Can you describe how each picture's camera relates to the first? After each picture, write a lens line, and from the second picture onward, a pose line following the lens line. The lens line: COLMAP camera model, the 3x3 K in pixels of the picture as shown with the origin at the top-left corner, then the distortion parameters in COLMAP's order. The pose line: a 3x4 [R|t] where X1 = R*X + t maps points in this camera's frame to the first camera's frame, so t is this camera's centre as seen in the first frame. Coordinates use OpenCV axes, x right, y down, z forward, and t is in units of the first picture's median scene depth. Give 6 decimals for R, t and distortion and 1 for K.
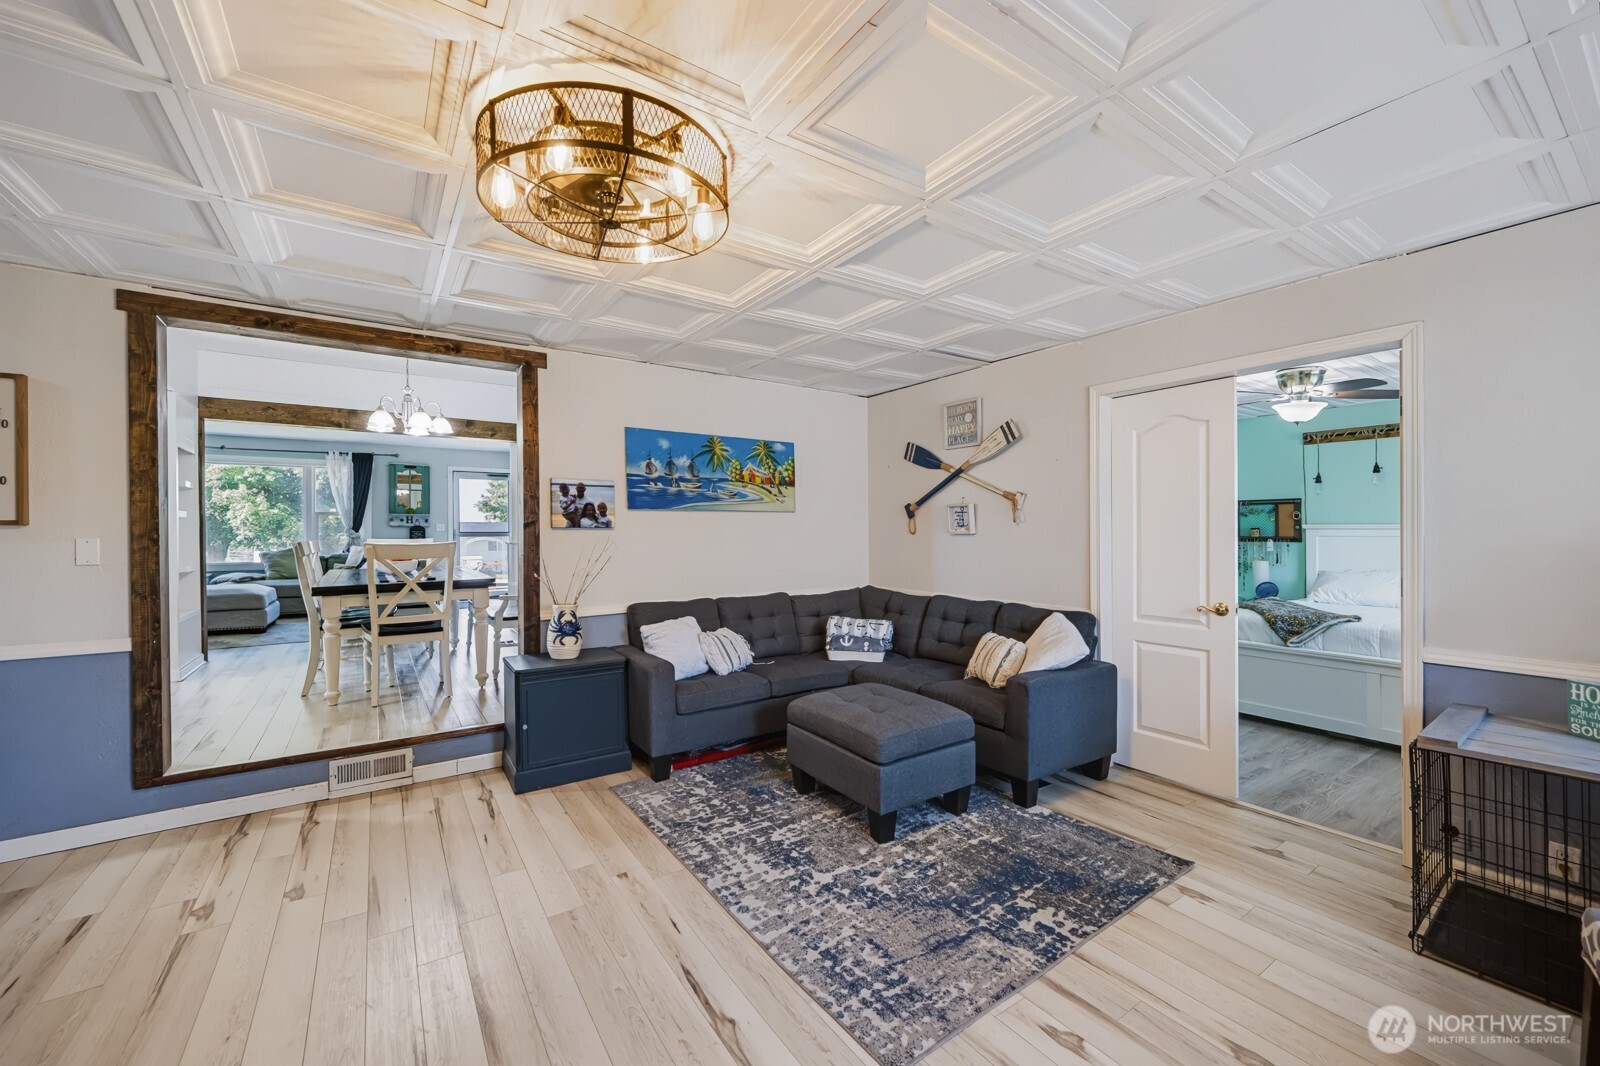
lens RADIAL K [[642.4, 0, 790.7], [0, 642.4, 533.9], [0, 0, 1]] dist [-0.003630, 0.000550]
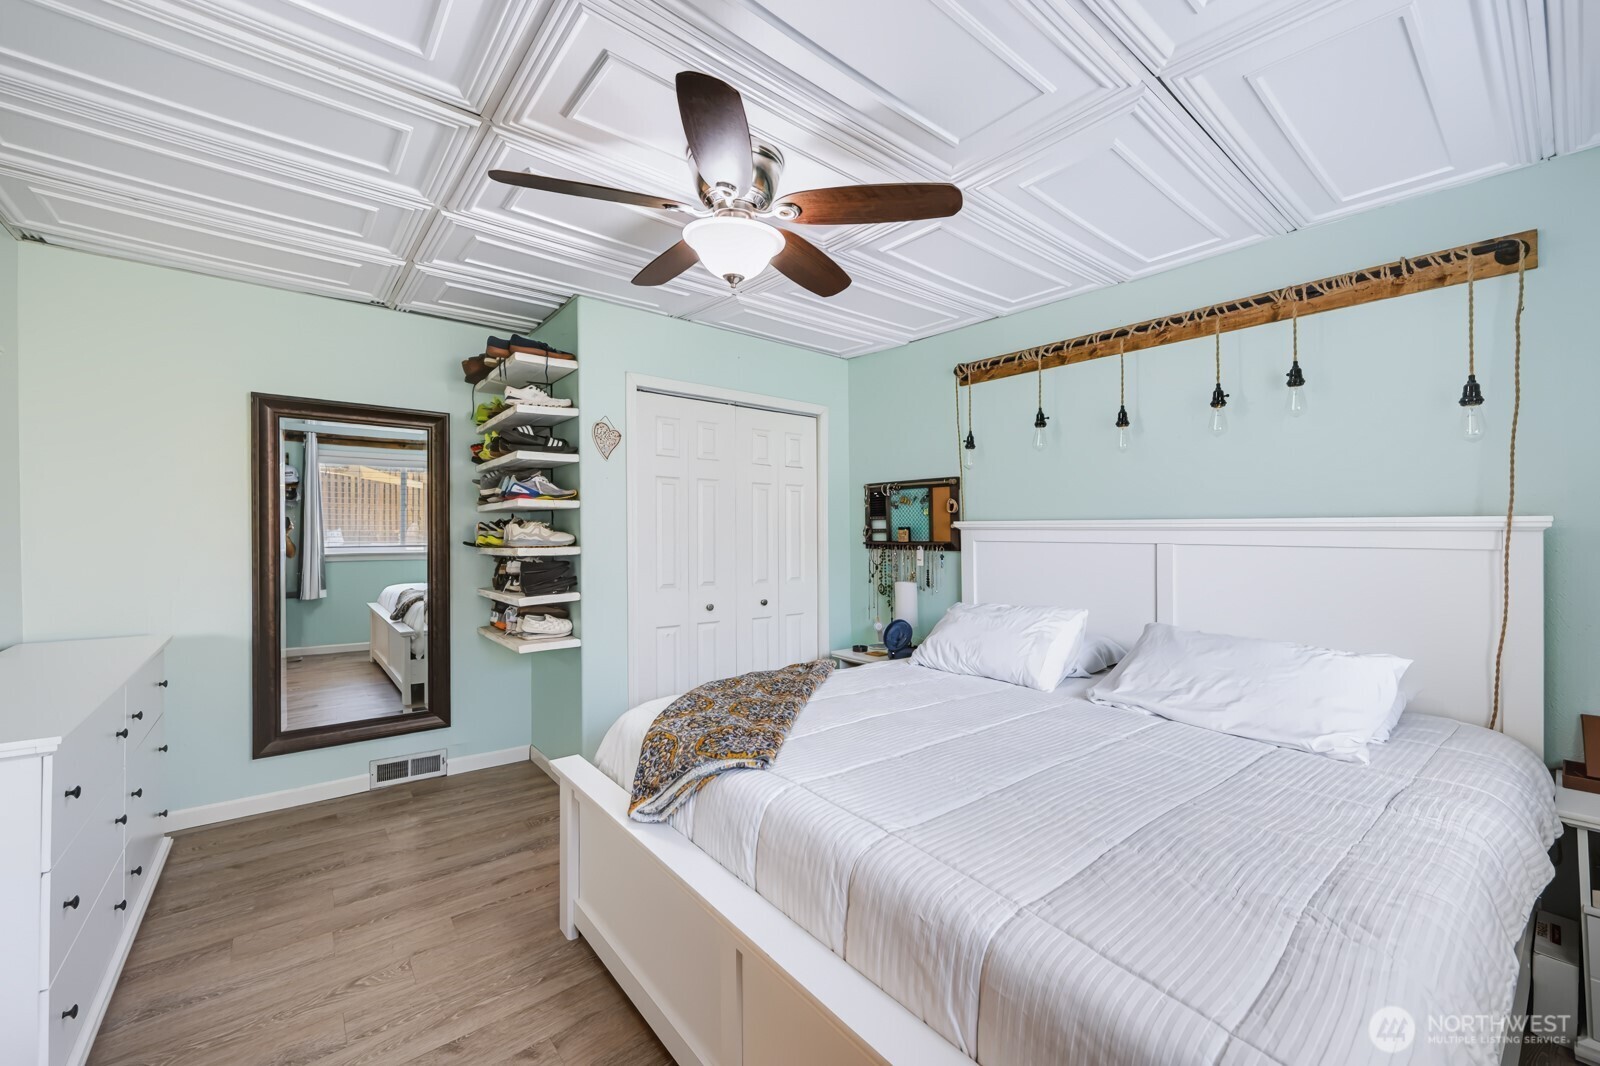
lens RADIAL K [[642.4, 0, 797.8], [0, 642.4, 529.2], [0, 0, 1]] dist [-0.003630, 0.000550]
pose [[0.995919, 0.006175, 0.090043, 0.588590], [-0.005216, 0.999927, -0.010886, -0.000002], [-0.090104, 0.010372, 0.995878, 0.419860]]
